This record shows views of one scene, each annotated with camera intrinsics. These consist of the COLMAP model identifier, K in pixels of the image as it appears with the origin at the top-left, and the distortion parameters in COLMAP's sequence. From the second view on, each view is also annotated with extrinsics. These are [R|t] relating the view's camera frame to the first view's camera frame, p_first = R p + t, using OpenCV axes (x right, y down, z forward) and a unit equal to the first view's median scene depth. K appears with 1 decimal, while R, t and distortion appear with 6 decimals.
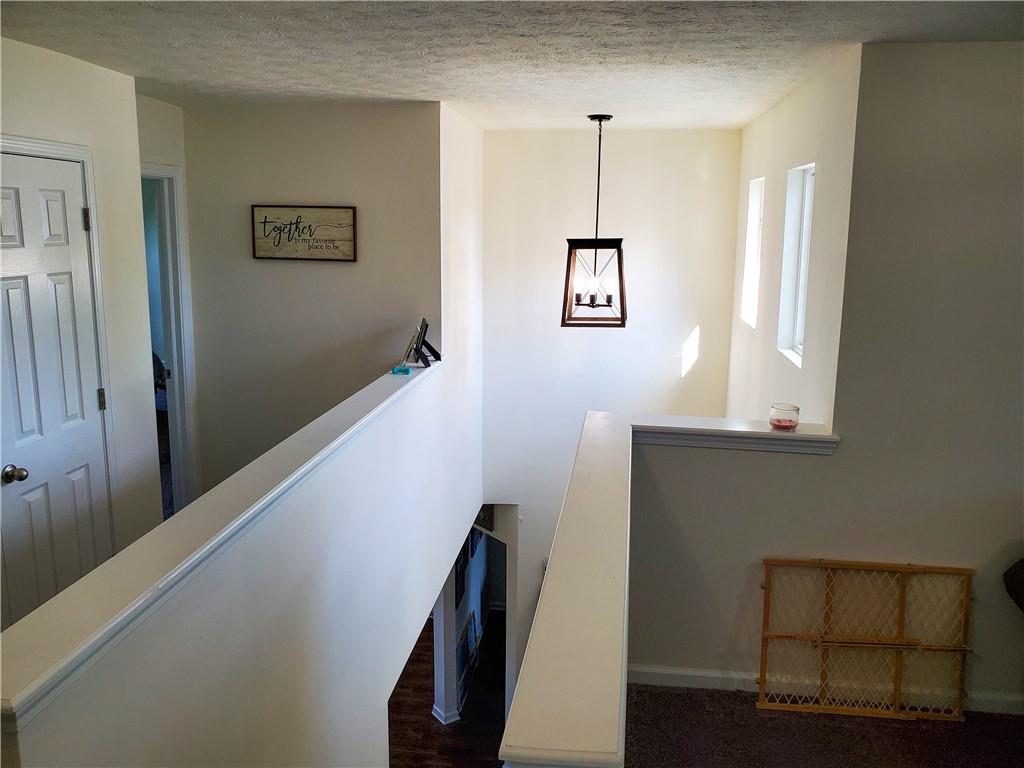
lens RADIAL K [[813.2, 0, 513.2], [0, 813.2, 385.9], [0, 0, 1]] dist [-0.037092, 0.008717]
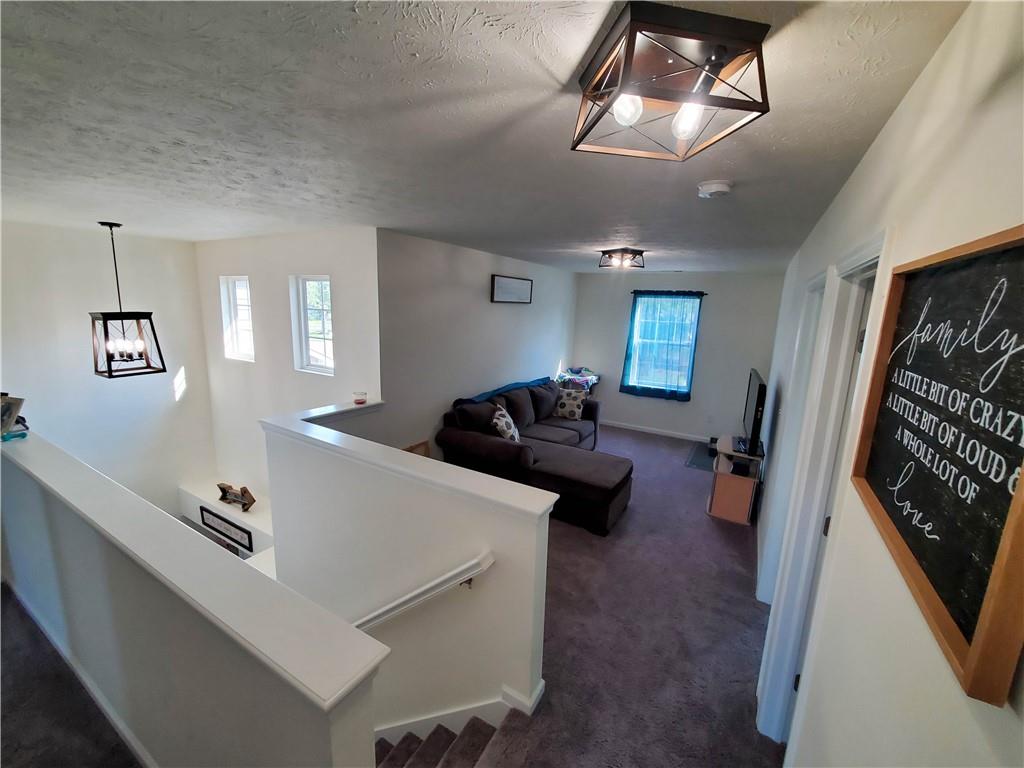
lens RADIAL K [[414.9, 0, 512.1], [0, 414.9, 380.0], [0, 0, 1]] dist [-0.003495, -0.000344]
pose [[0.397672, -0.159311, 0.903591, -0.291953], [0.159945, 0.981769, 0.102703, -0.034048], [-0.903479, 0.103683, 0.415903, 0.115716]]
